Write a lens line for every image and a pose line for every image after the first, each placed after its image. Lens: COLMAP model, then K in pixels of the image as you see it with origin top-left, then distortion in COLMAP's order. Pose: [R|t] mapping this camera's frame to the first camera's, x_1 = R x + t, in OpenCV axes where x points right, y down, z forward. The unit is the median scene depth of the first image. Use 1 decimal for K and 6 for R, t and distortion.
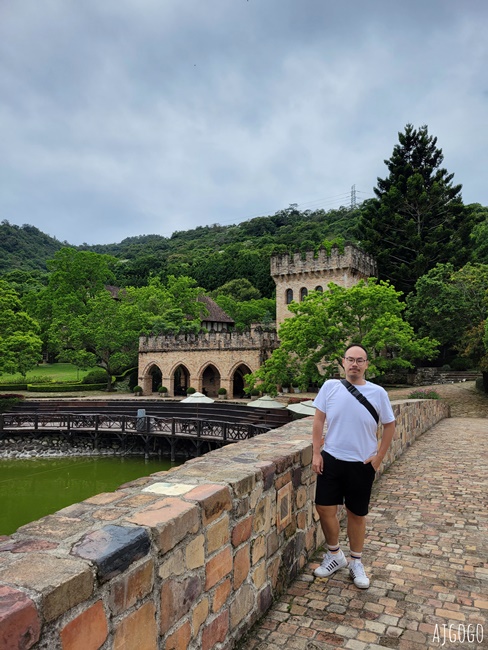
lens RADIAL K [[484.4, 0, 243.5], [0, 484.4, 331.2], [0, 0, 1]] dist [0.050799, -0.030515]
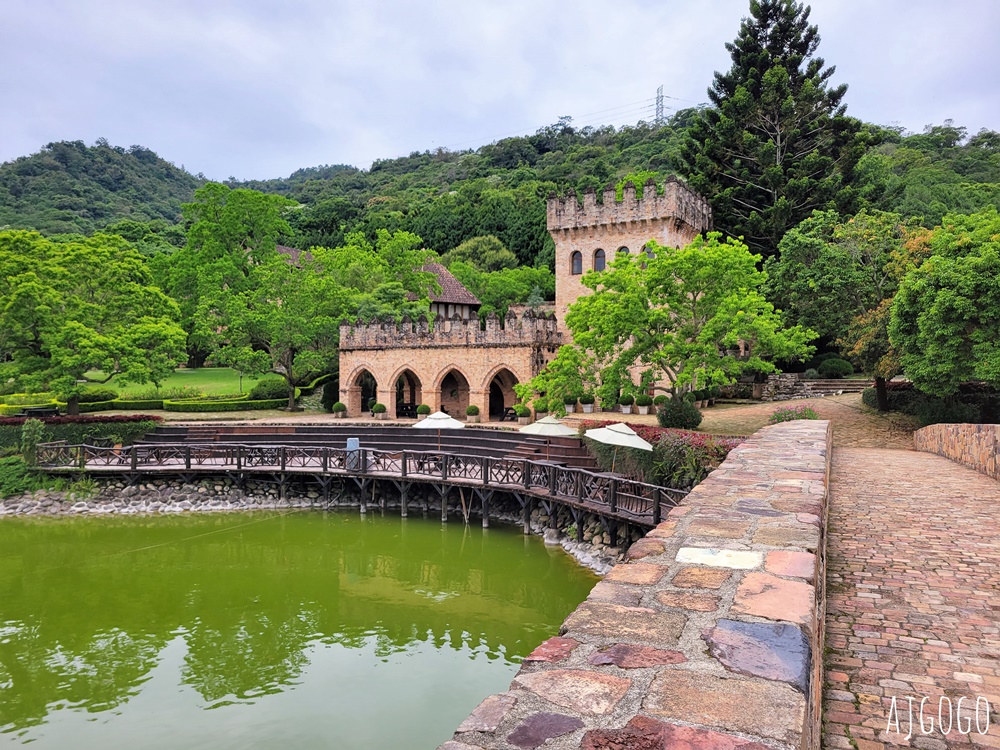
lens RADIAL K [[745.2, 0, 507.0], [0, 745.2, 385.6], [0, 0, 1]] dist [0.050799, -0.030515]
pose [[0.999500, -0.001595, 0.031592, -0.028139], [-0.001206, 0.996081, 0.088437, 0.002176], [-0.031609, -0.088430, 0.995581, 0.007619]]
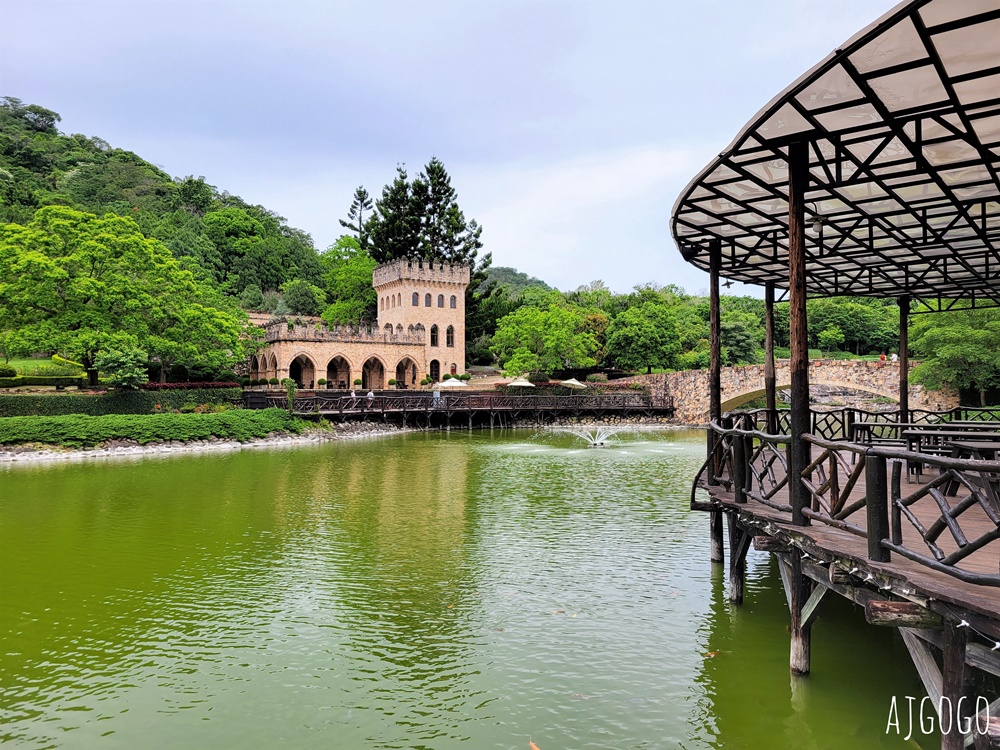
lens RADIAL K [[757.6, 0, 502.2], [0, 757.6, 373.6], [0, 0, 1]] dist [0.024981, -0.002776]
pose [[0.444069, 0.021133, 0.895743, -1.385913], [-0.066205, 0.997763, 0.009281, 0.070195], [-0.893543, -0.063424, 0.444474, 0.032052]]
